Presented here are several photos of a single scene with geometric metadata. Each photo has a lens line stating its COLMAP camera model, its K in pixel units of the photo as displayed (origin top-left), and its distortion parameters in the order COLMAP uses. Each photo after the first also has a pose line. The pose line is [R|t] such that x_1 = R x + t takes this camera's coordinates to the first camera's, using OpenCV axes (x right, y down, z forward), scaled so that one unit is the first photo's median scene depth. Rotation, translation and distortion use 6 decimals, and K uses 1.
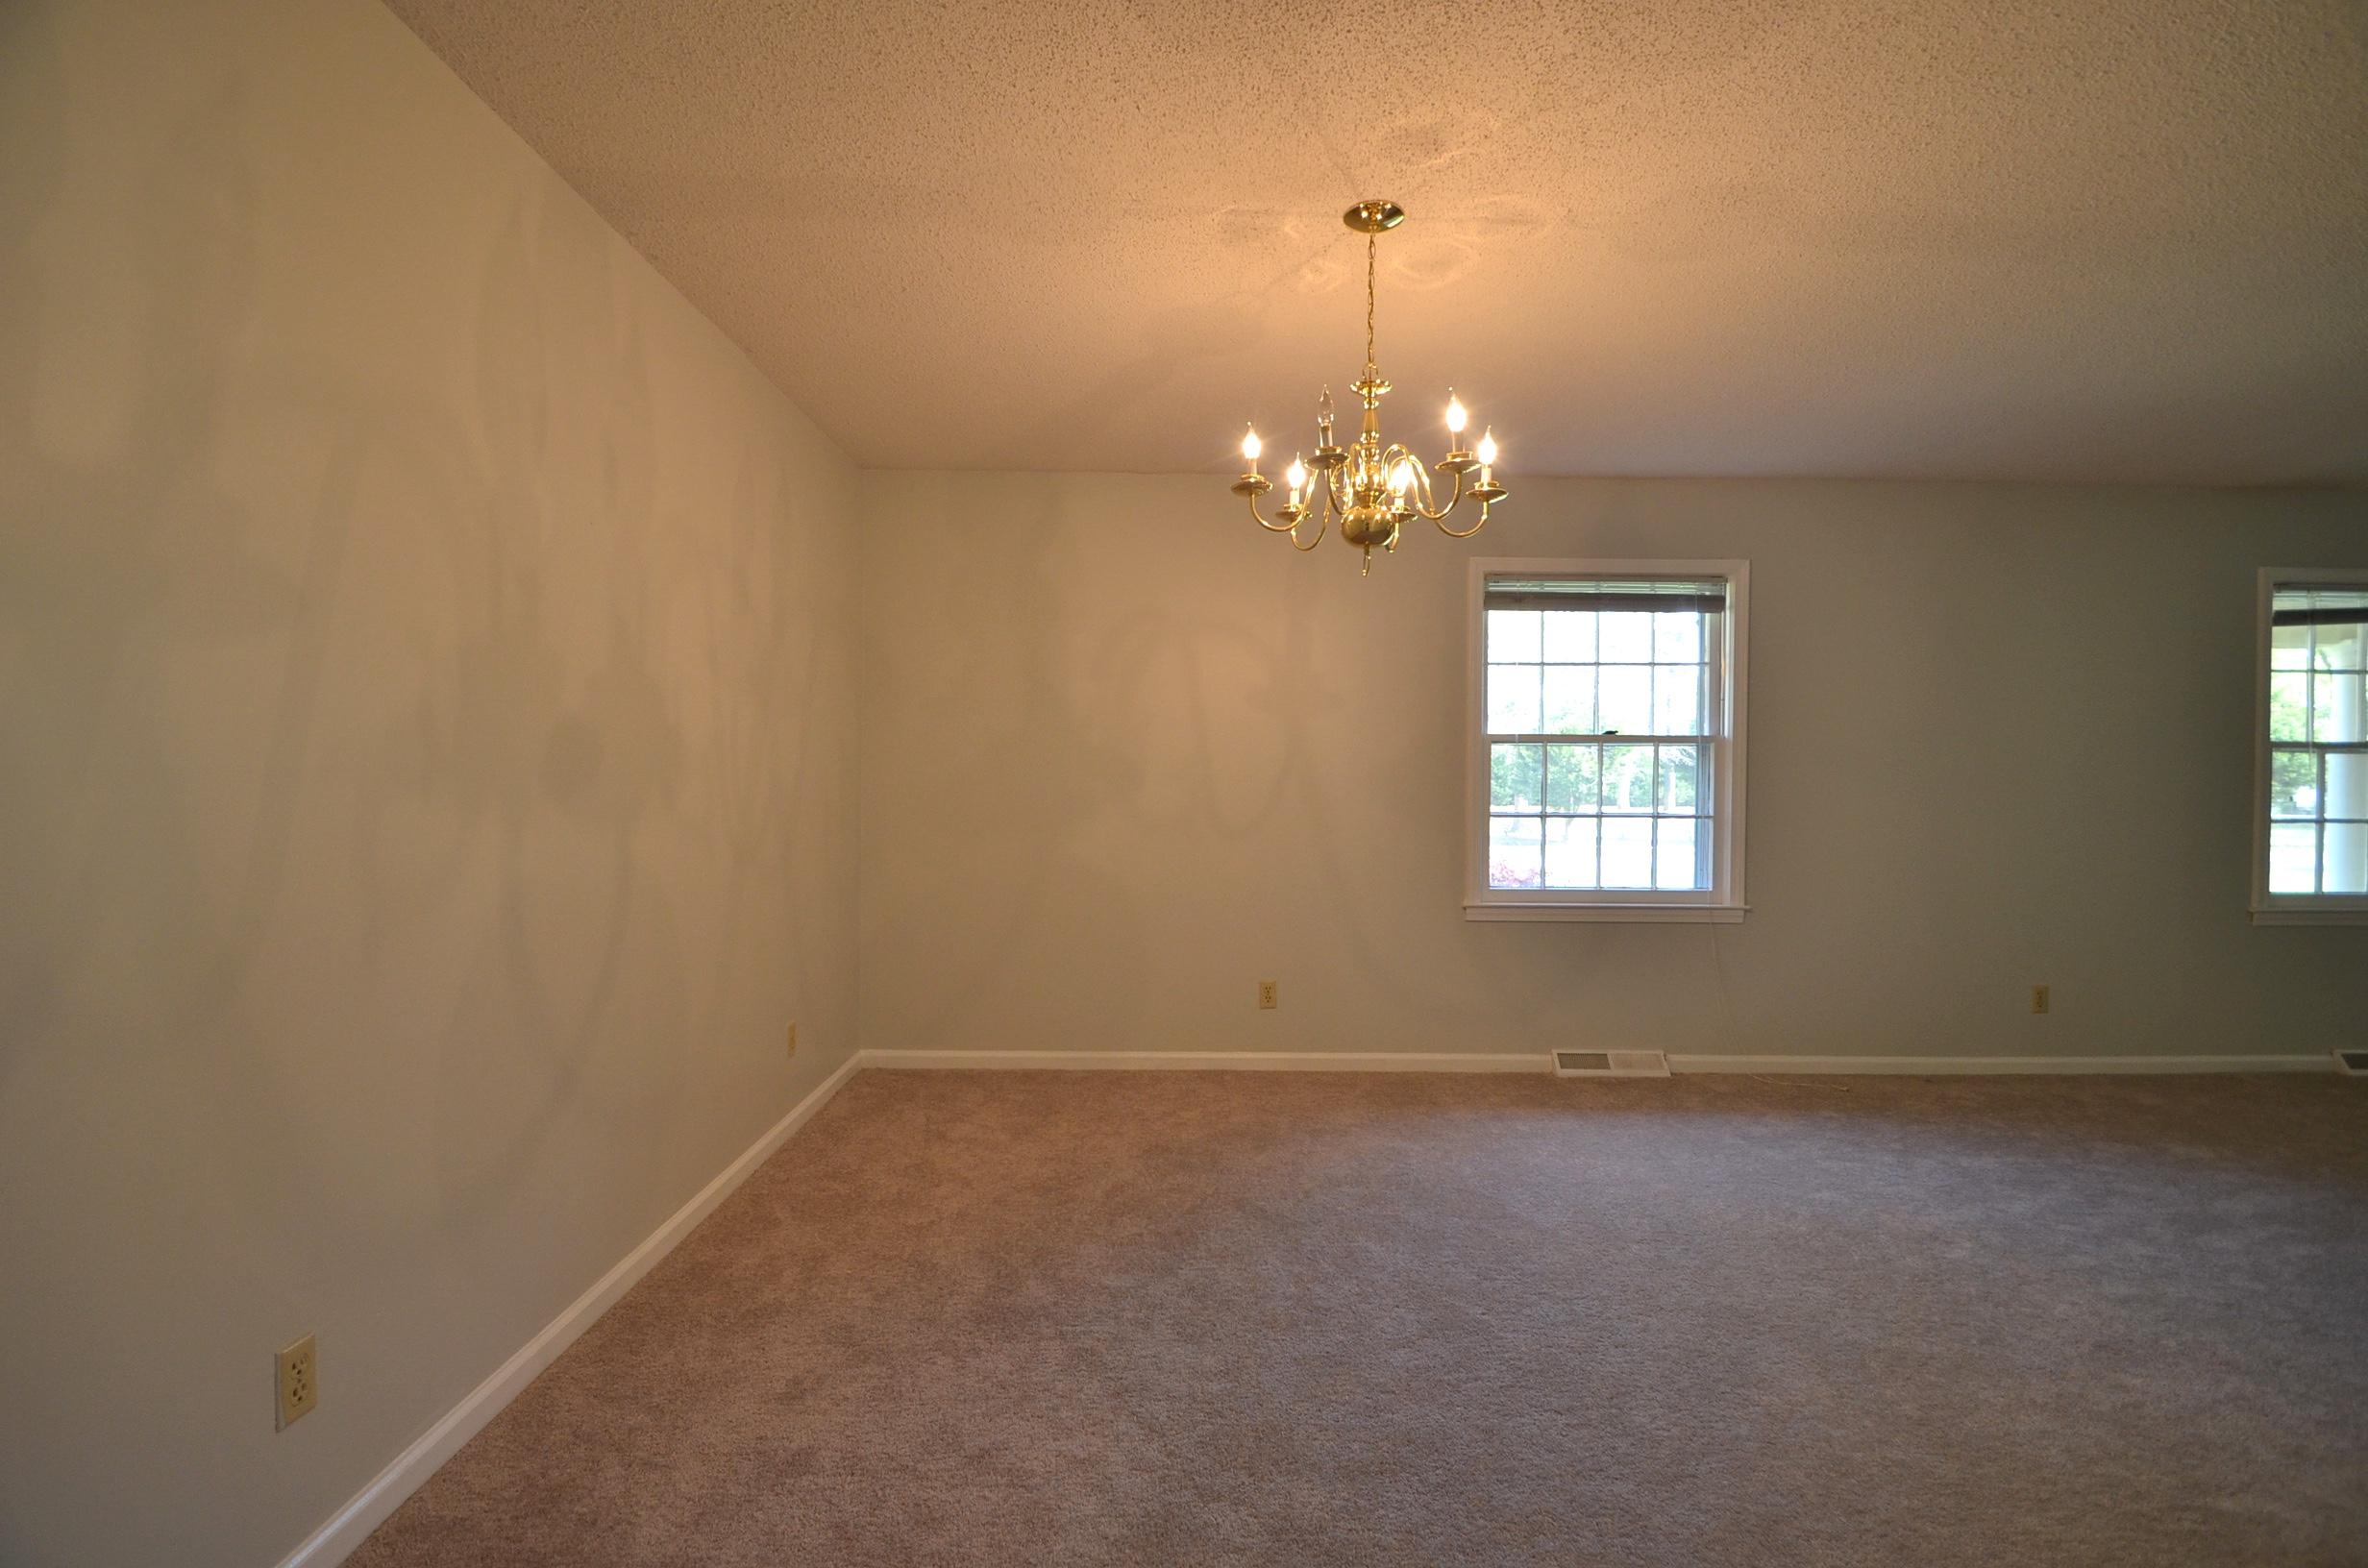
lens RADIAL K [[1027.0, 0, 1177.2], [0, 1027.0, 790.0], [0, 0, 1]] dist [0.010246, -0.015003]
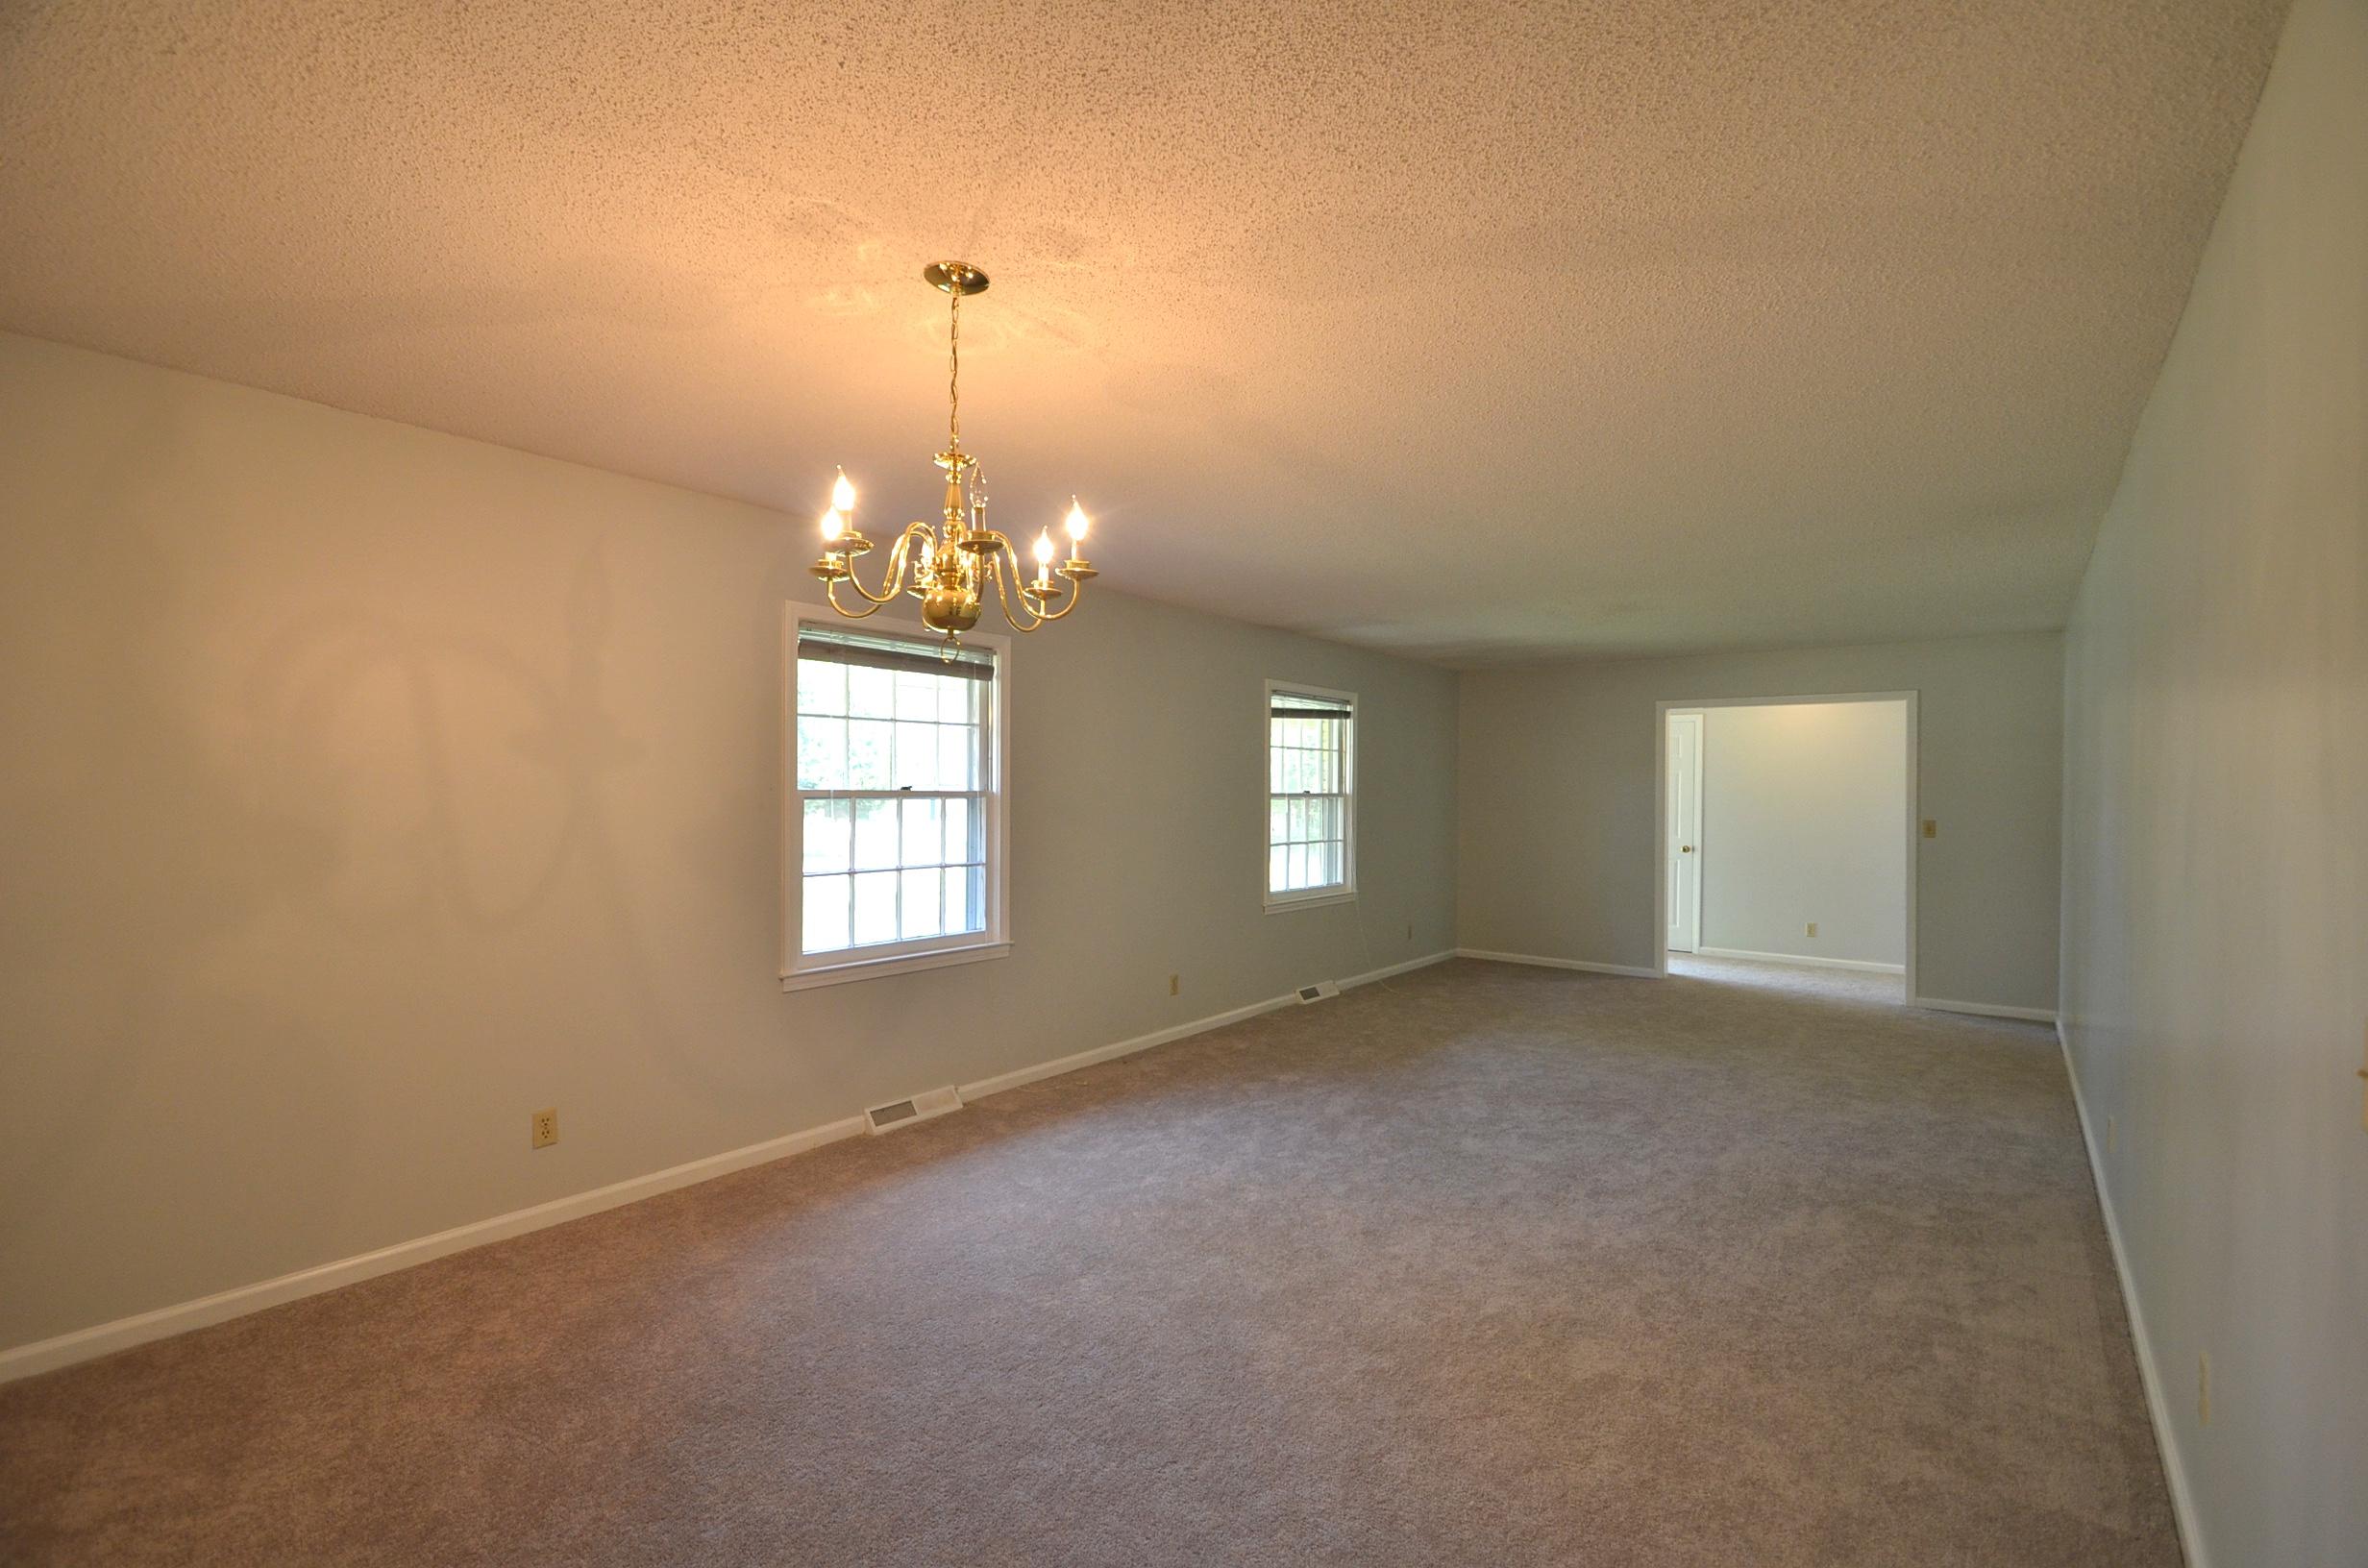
lens RADIAL K [[1032.5, 0, 1184.7], [0, 1032.5, 792.1], [0, 0, 1]] dist [0.006196, -0.010681]
pose [[0.620696, -0.003917, 0.784041, -0.230494], [0.009339, 0.999954, -0.002397, -0.049125], [-0.783995, 0.008810, 0.620704, 0.145871]]
